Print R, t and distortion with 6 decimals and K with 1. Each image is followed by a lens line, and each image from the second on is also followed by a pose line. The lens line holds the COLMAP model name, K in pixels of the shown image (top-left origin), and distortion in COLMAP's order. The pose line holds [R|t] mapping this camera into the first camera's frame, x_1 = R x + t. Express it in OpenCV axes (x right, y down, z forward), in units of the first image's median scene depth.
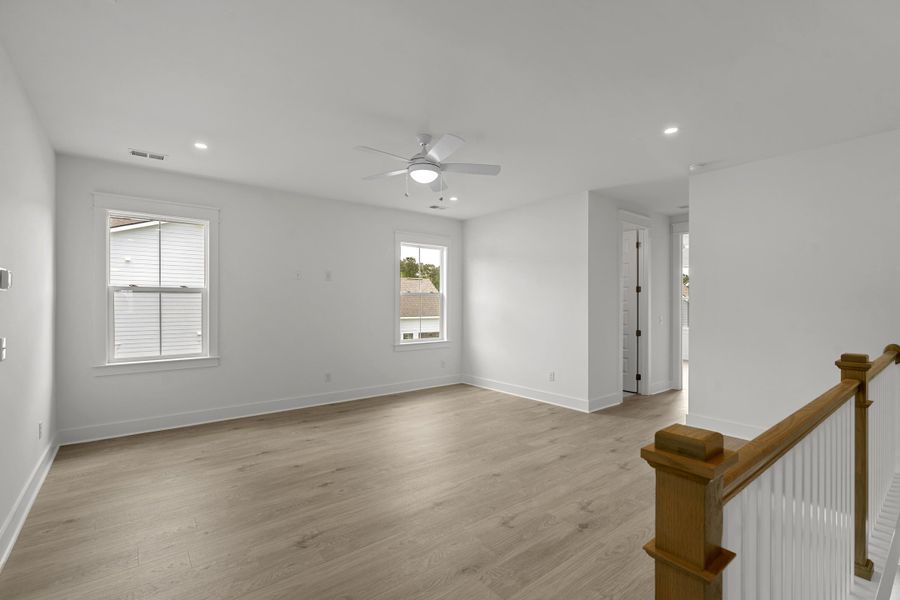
lens RADIAL K [[407.7, 0, 449.2], [0, 407.7, 303.8], [0, 0, 1]] dist [-0.003142, 0.000489]
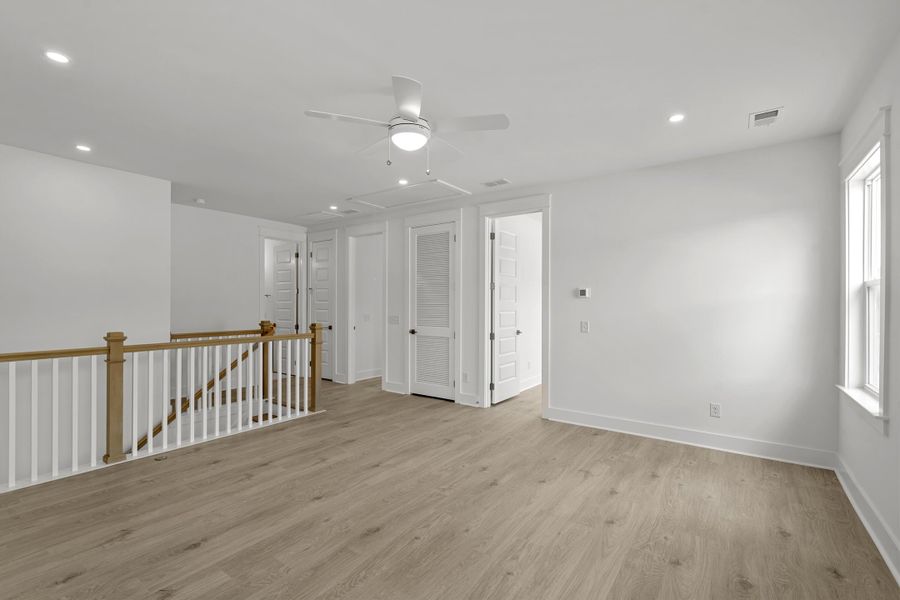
lens RADIAL K [[407.7, 0, 449.2], [0, 407.7, 303.8], [0, 0, 1]] dist [-0.003142, 0.000489]
pose [[-0.961941, -0.005255, -0.273208, 0.077834], [-0.005668, 0.999984, 0.000719, -0.000806], [0.273200, 0.002240, -0.961955, 1.775992]]
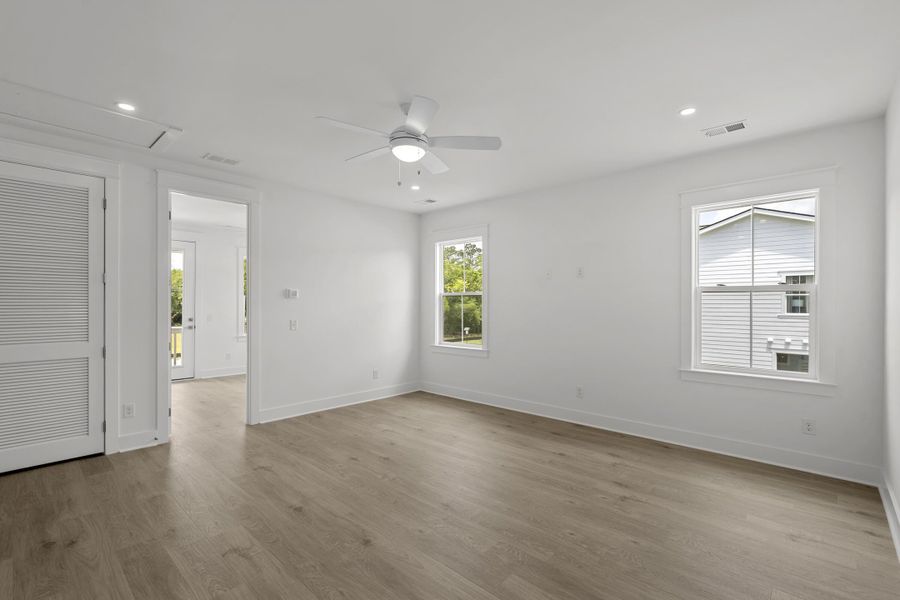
lens RADIAL K [[407.7, 0, 449.2], [0, 407.7, 303.8], [0, 0, 1]] dist [-0.003142, 0.000489]
pose [[0.152162, -0.003370, -0.988350, 0.785747], [-0.002575, 0.999989, -0.003806, 0.001262], [0.988352, 0.003124, 0.152152, 0.955975]]
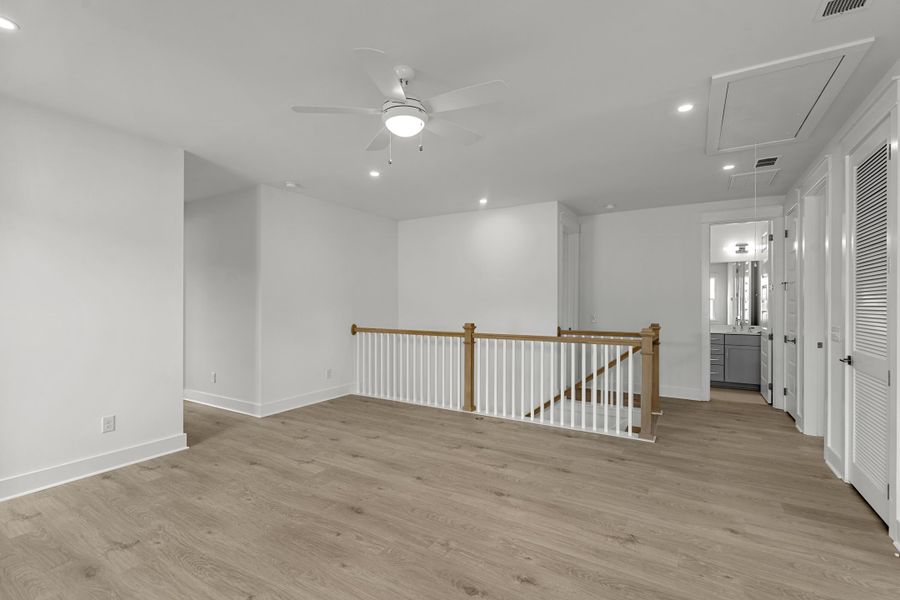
lens RADIAL K [[407.7, 0, 449.2], [0, 407.7, 303.8], [0, 0, 1]] dist [-0.003142, 0.000489]
pose [[-0.349311, -0.005953, 0.936988, -0.762482], [-0.001681, 0.999982, 0.005726, -0.004223], [-0.937005, 0.000425, -0.349314, 1.177634]]
